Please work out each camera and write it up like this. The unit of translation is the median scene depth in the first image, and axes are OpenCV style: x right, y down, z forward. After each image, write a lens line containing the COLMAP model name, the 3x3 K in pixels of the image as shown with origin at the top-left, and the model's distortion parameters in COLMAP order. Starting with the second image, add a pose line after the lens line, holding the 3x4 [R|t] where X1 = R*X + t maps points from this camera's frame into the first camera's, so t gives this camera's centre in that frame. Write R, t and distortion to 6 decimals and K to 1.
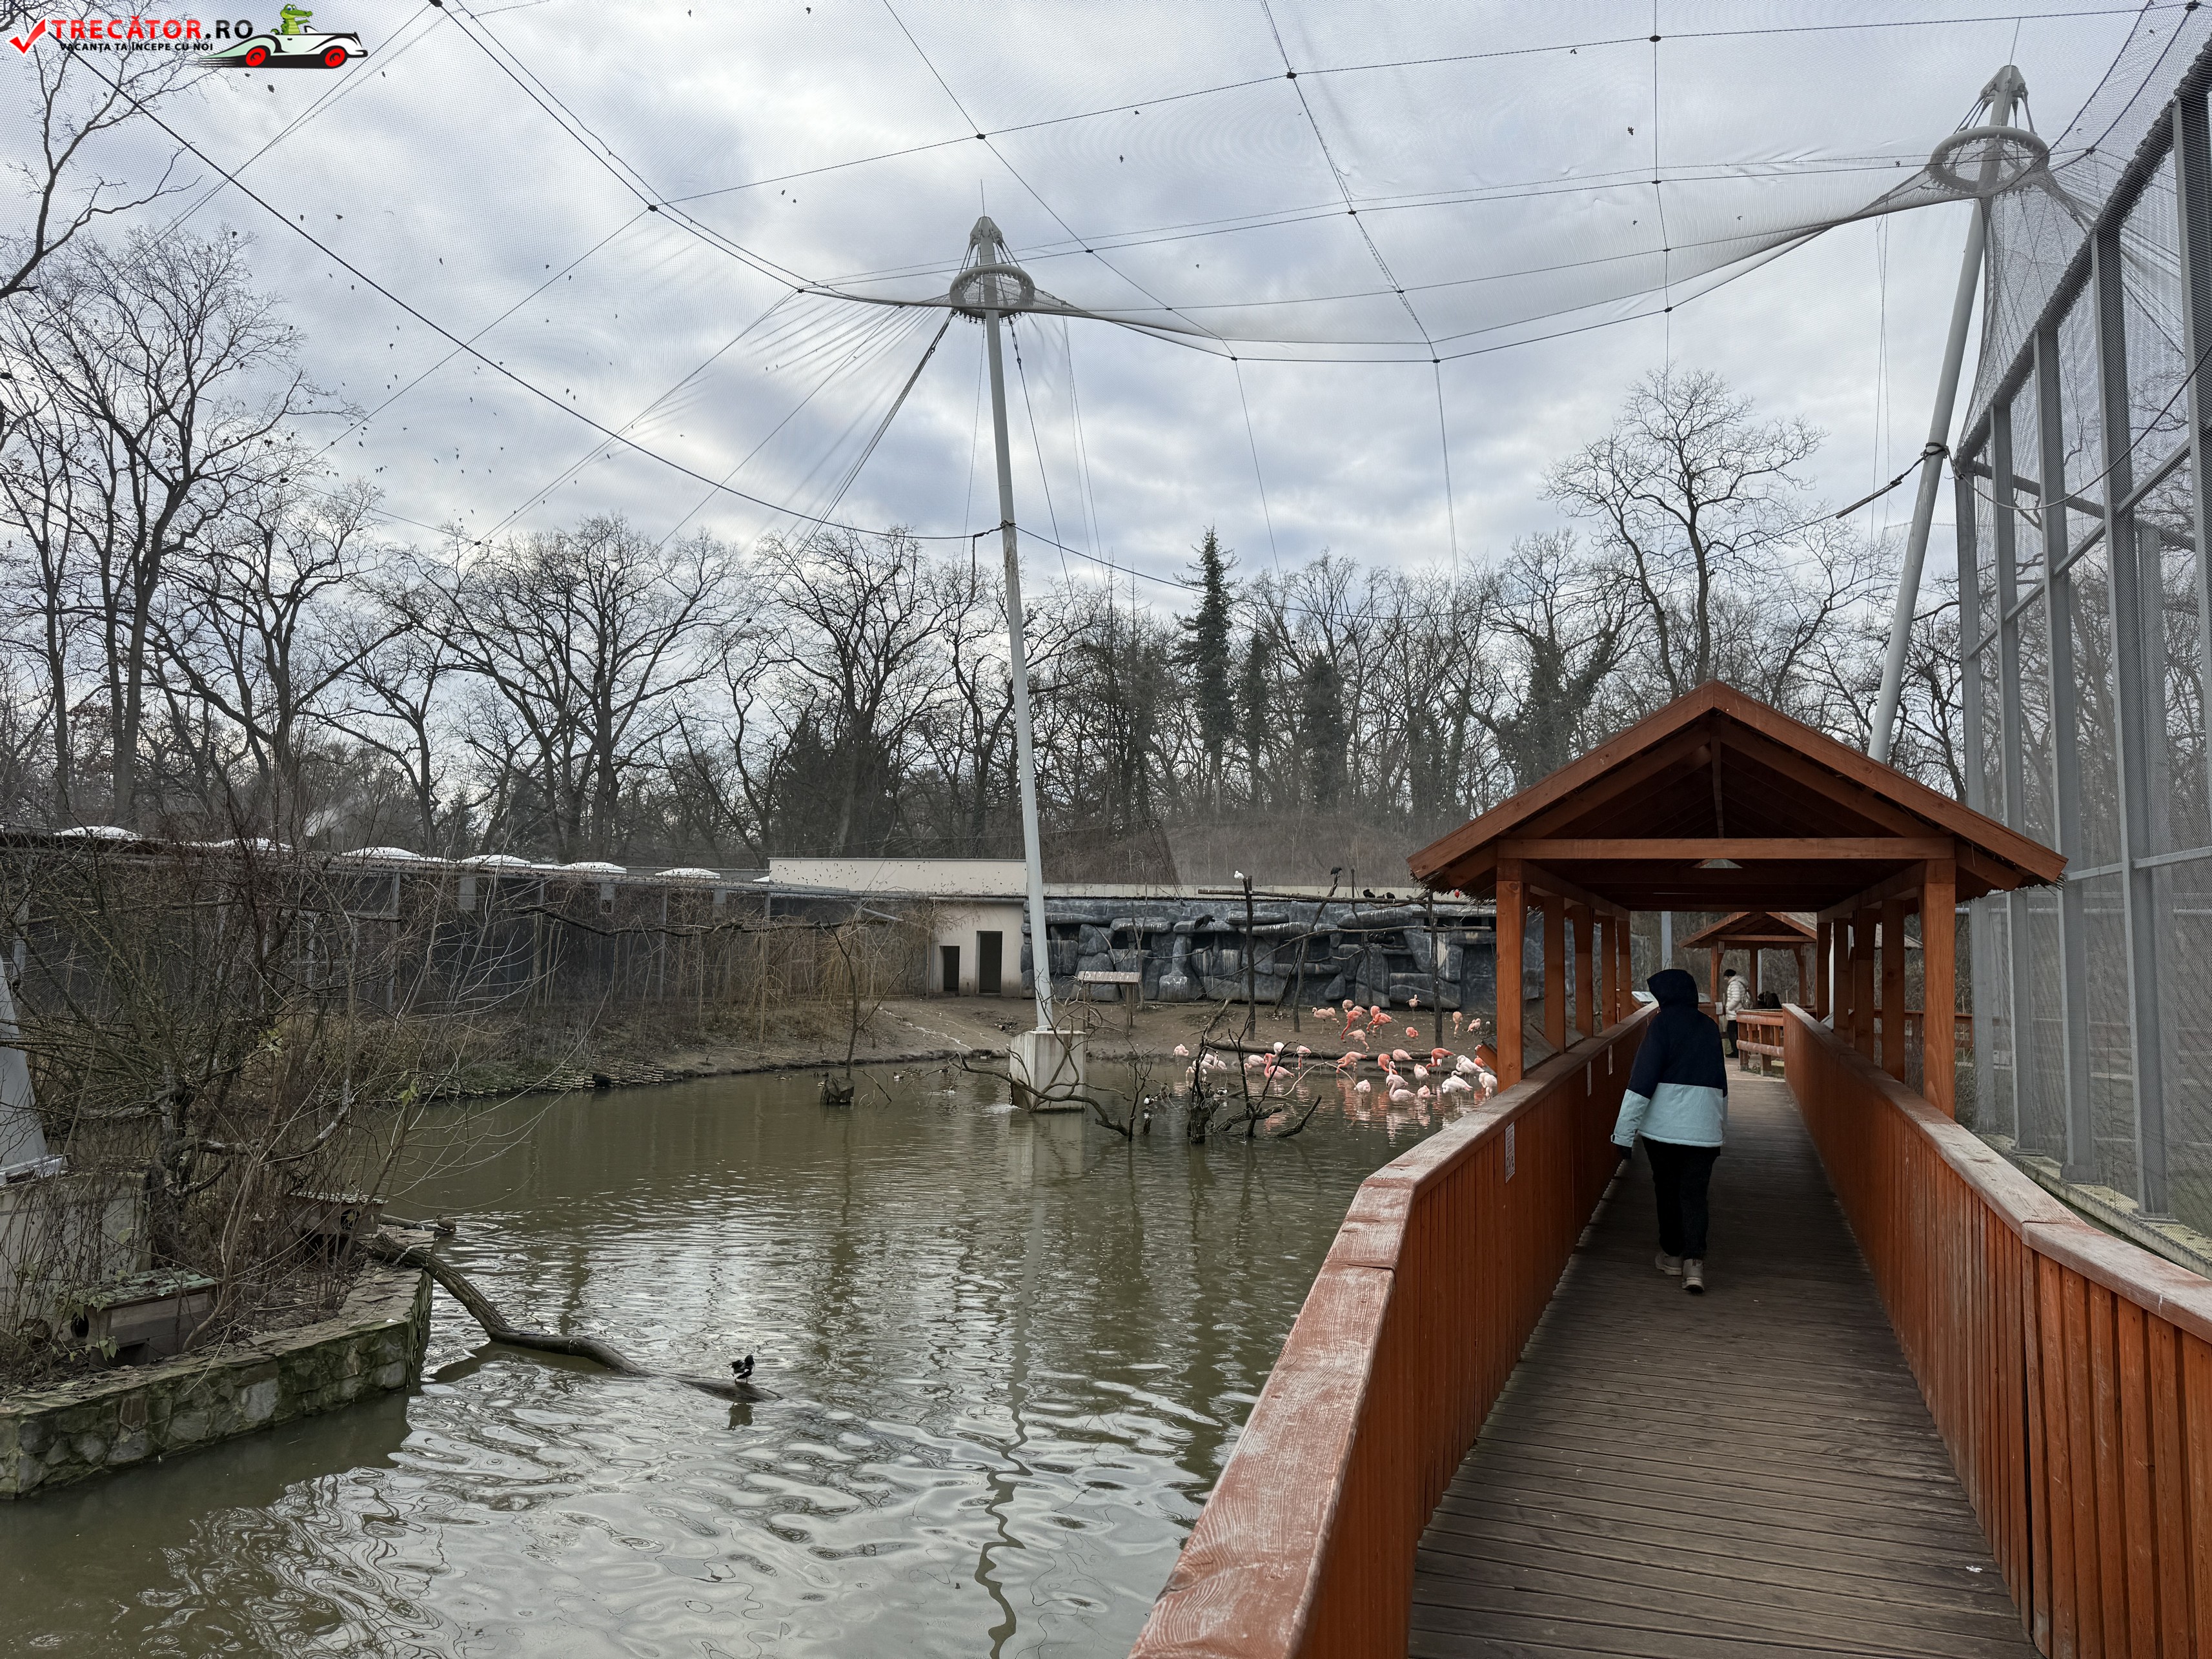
lens RADIAL K [[1542.9, 0, 1099.8], [0, 1542.9, 801.3], [0, 0, 1]] dist [0.189890, -0.419155]
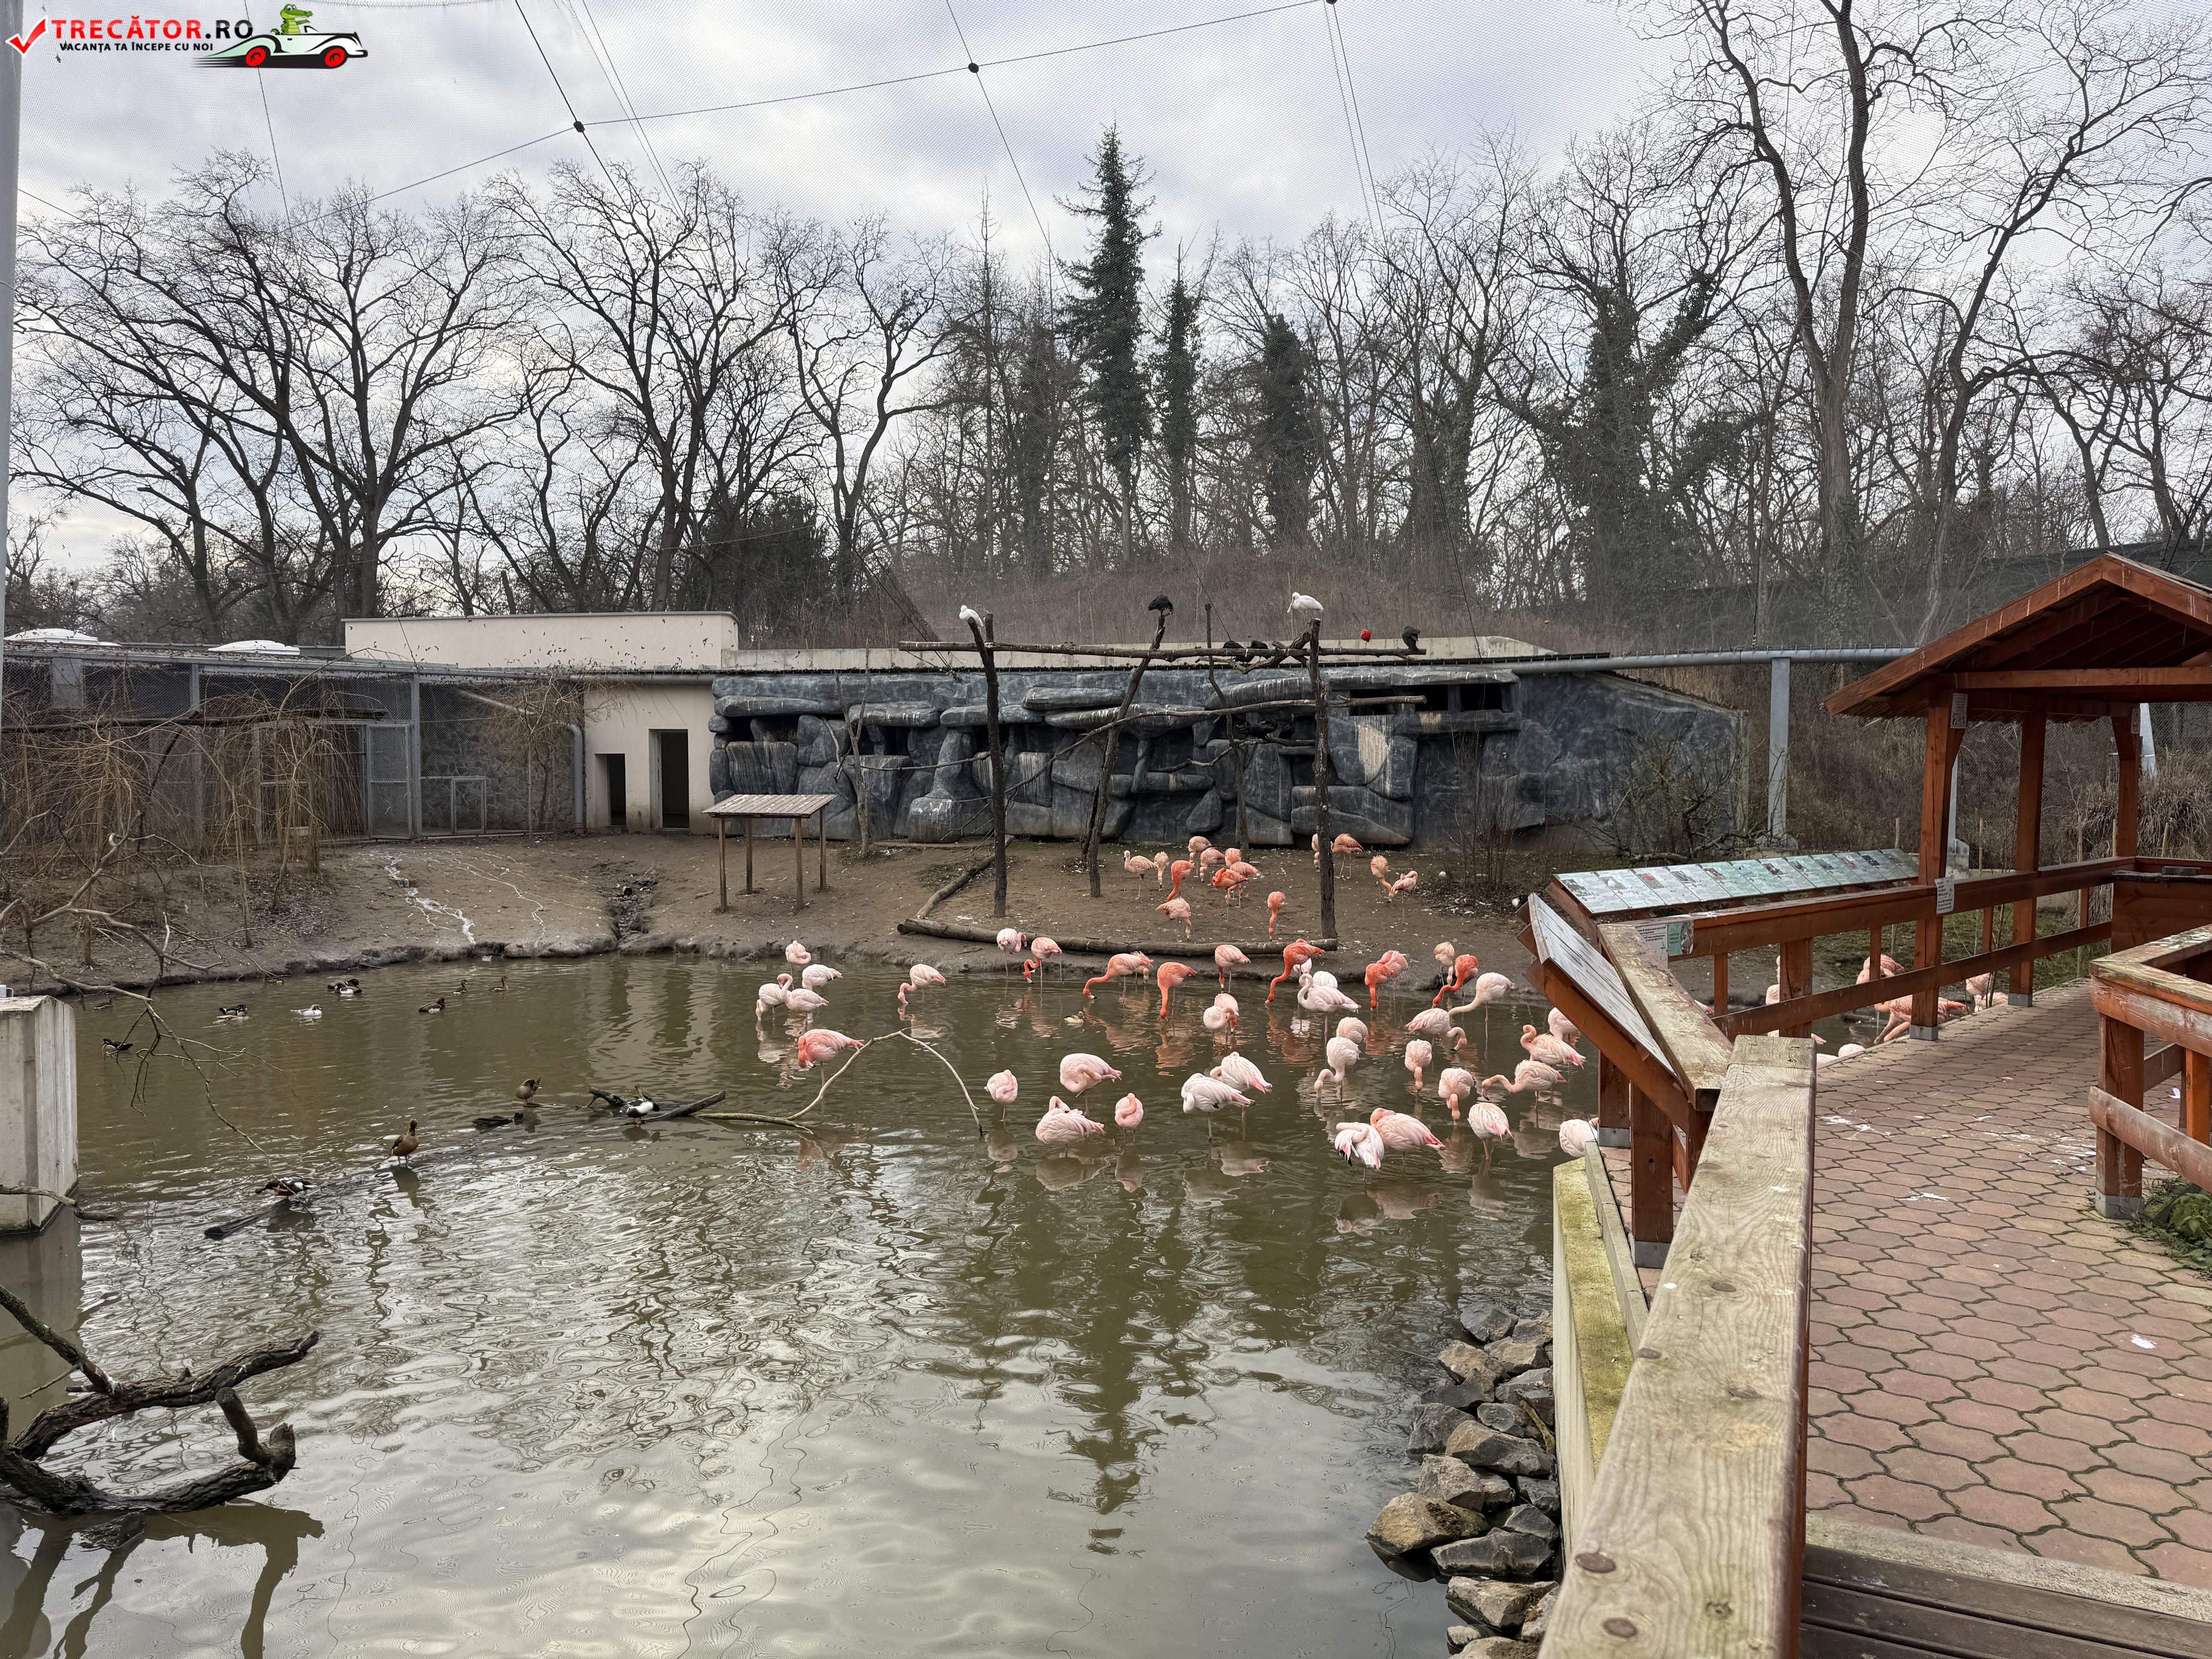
lens RADIAL K [[1526.6, 0, 1106.0], [0, 1526.6, 829.5], [0, 0, 1]] dist [0.007114, -0.003231]
pose [[0.997639, -0.014071, -0.067220, 0.144645], [0.023603, 0.989414, 0.143187, 0.039978], [0.064494, -0.144435, 0.987410, 0.399901]]
